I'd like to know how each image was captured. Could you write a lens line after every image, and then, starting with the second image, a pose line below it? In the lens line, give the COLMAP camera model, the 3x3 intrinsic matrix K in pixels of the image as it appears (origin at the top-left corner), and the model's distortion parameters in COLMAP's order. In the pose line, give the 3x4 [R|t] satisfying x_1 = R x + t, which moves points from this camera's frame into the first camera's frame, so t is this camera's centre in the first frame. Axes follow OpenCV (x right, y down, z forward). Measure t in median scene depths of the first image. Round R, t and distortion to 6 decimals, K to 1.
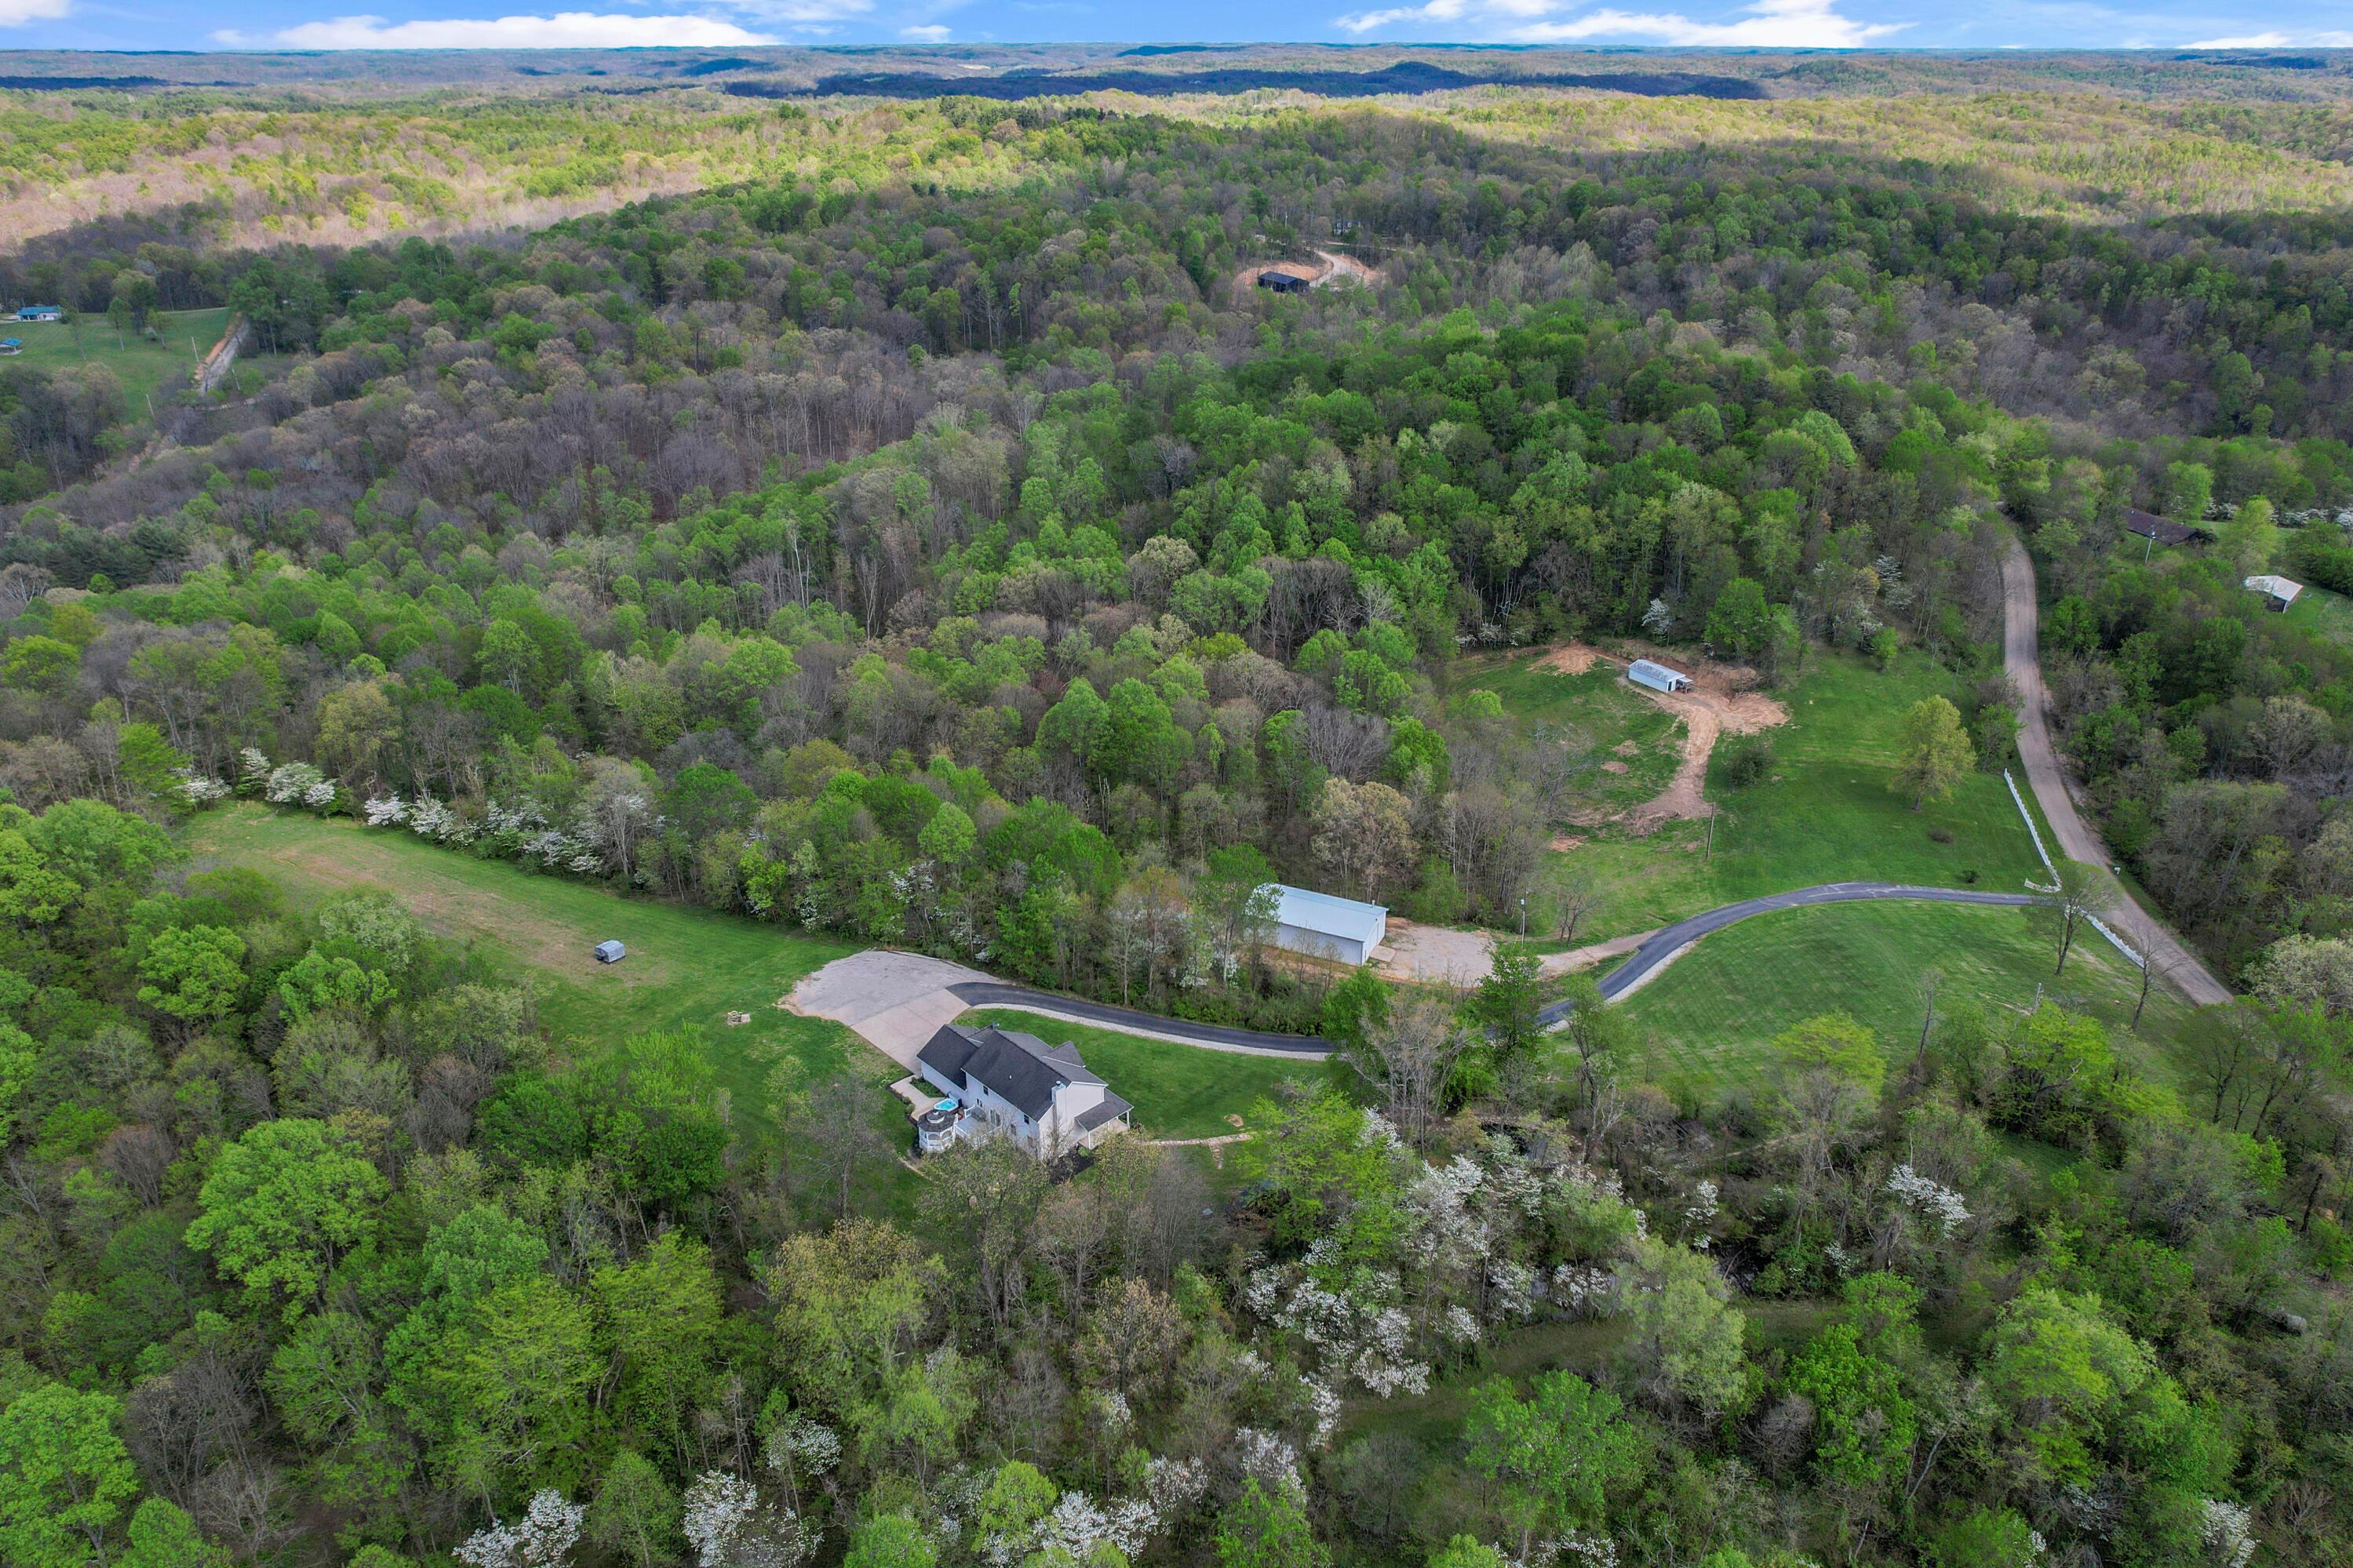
lens RADIAL K [[1611.8, 0, 1186.7], [0, 1611.8, 786.4], [0, 0, 1]] dist [-0.077983, 0.073491]
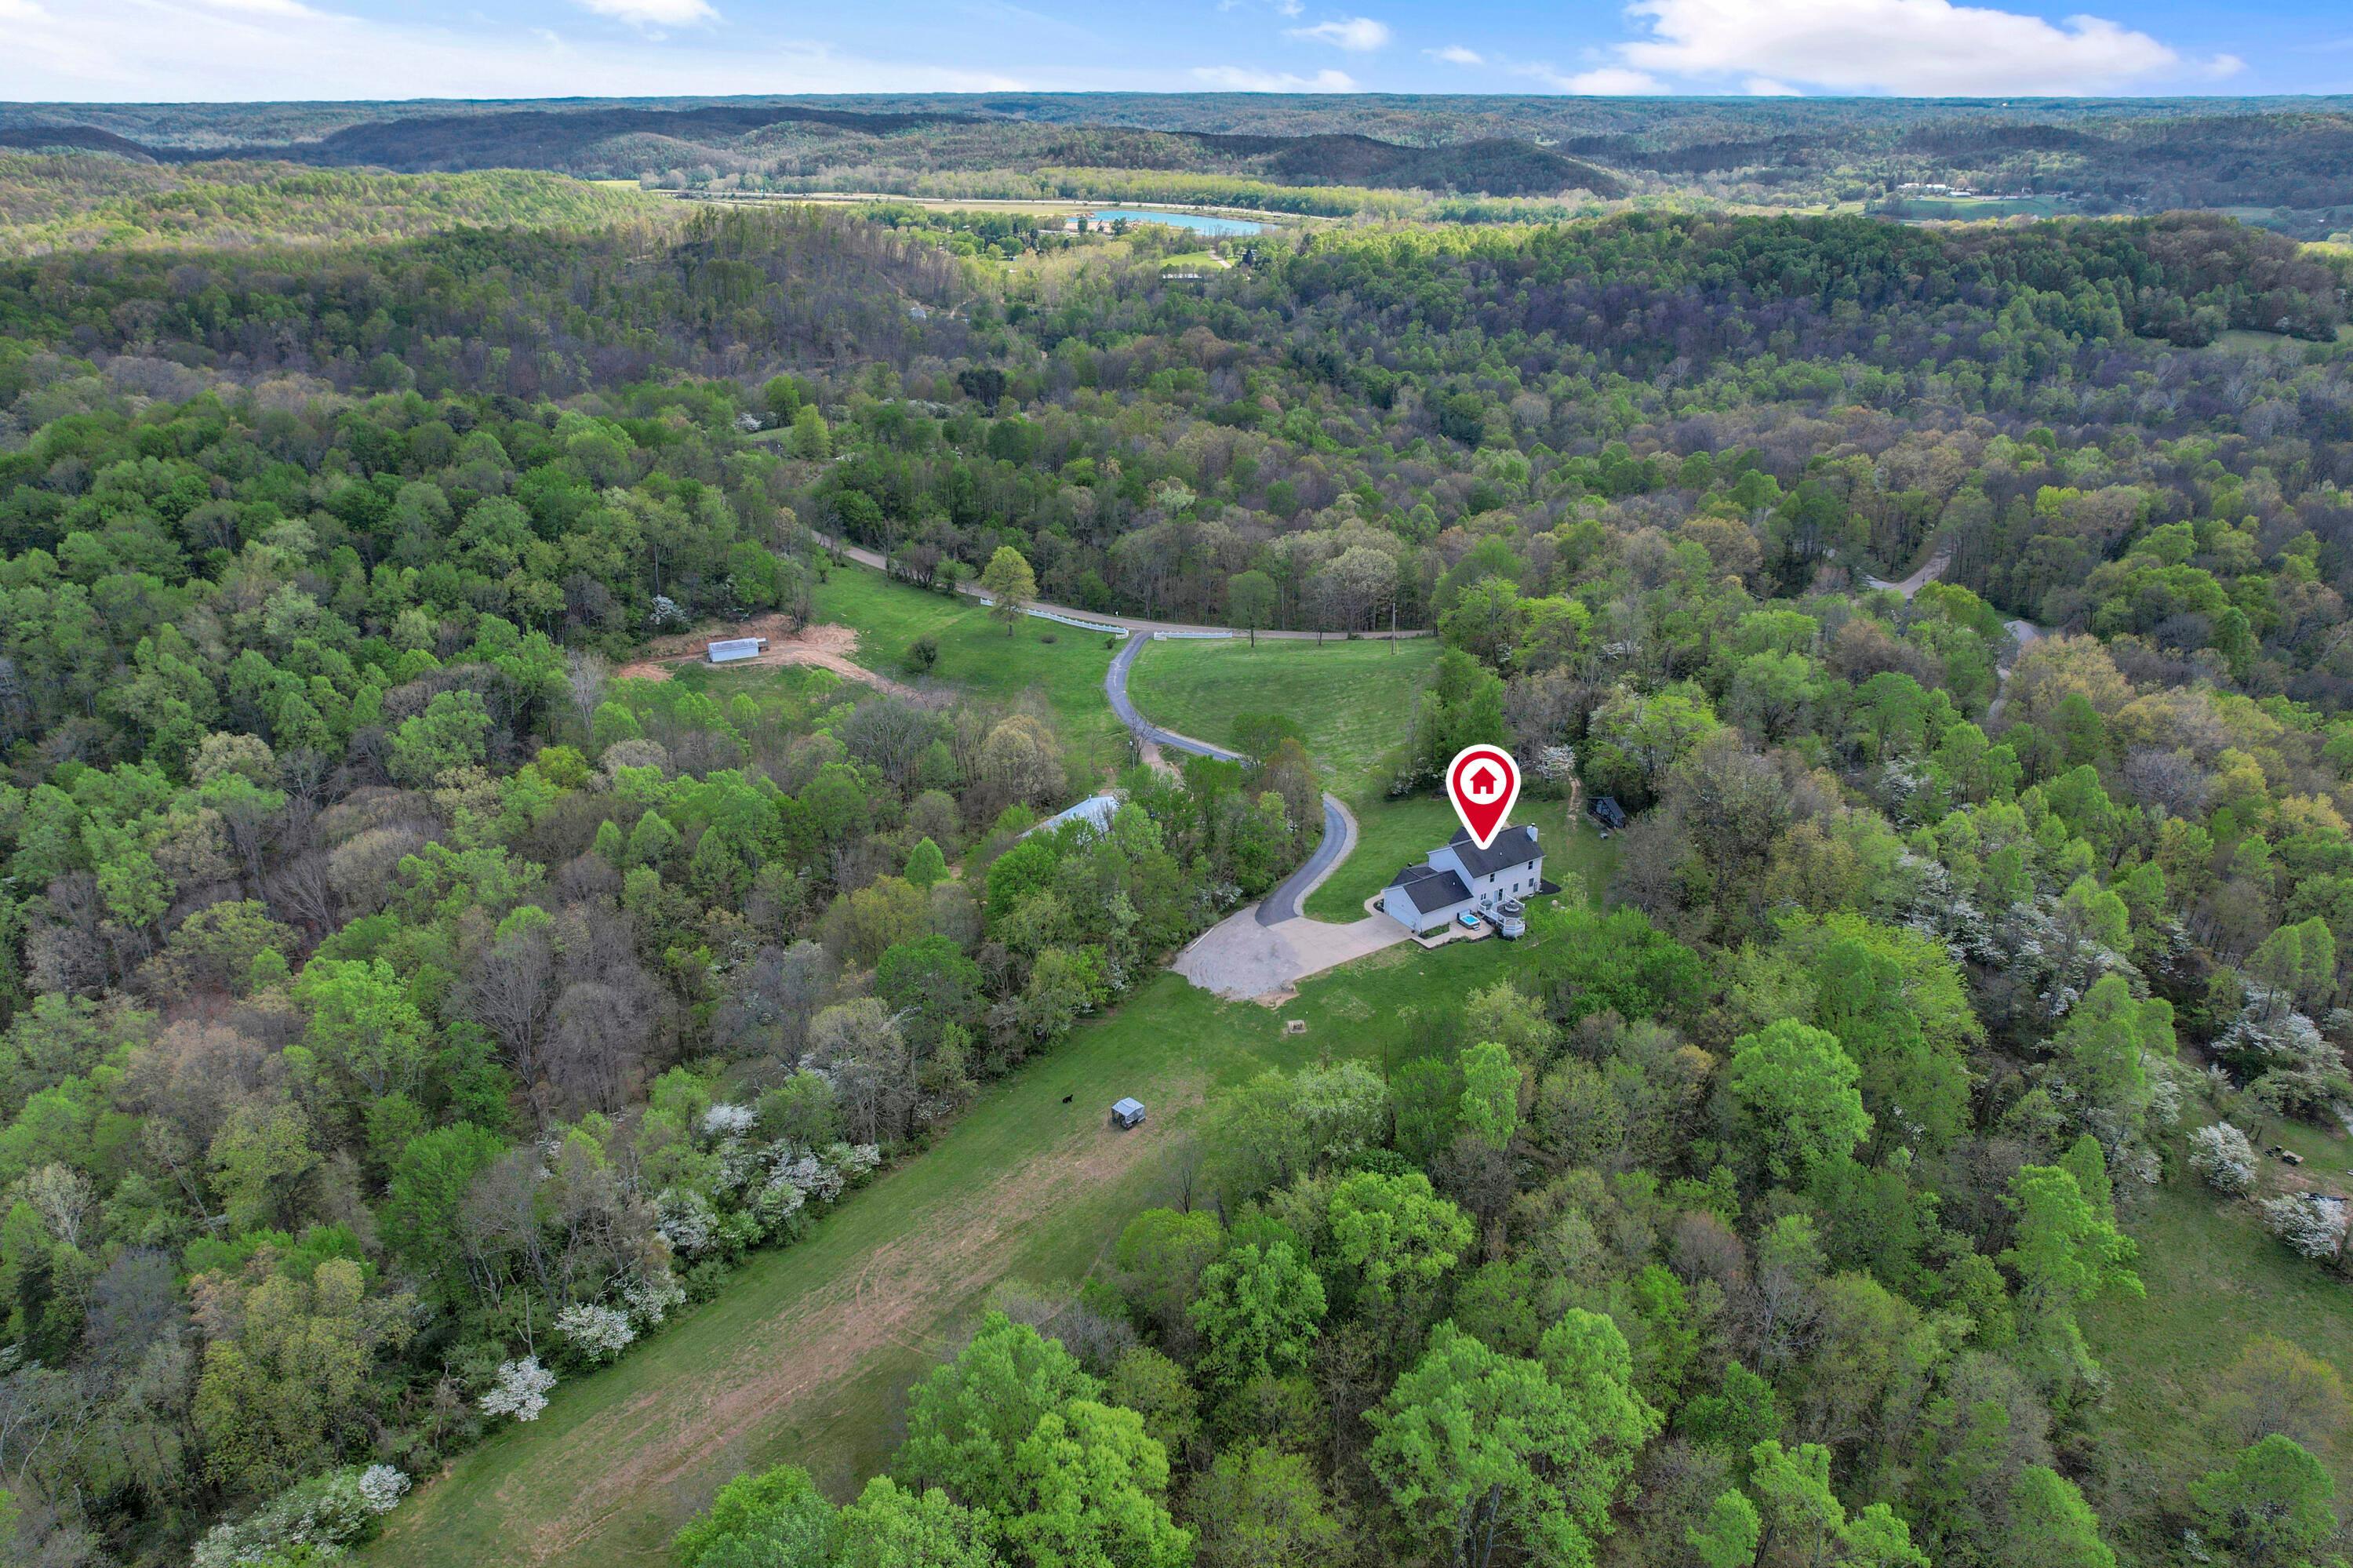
lens RADIAL K [[1612.1, 0, 1212.2], [0, 1612.1, 766.2], [0, 0, 1]] dist [-0.077983, 0.073491]
pose [[0.173919, -0.386042, 0.905938, -0.700168], [0.419950, 0.861188, 0.286352, -0.185604], [-0.890727, 0.330647, 0.311895, 0.427716]]
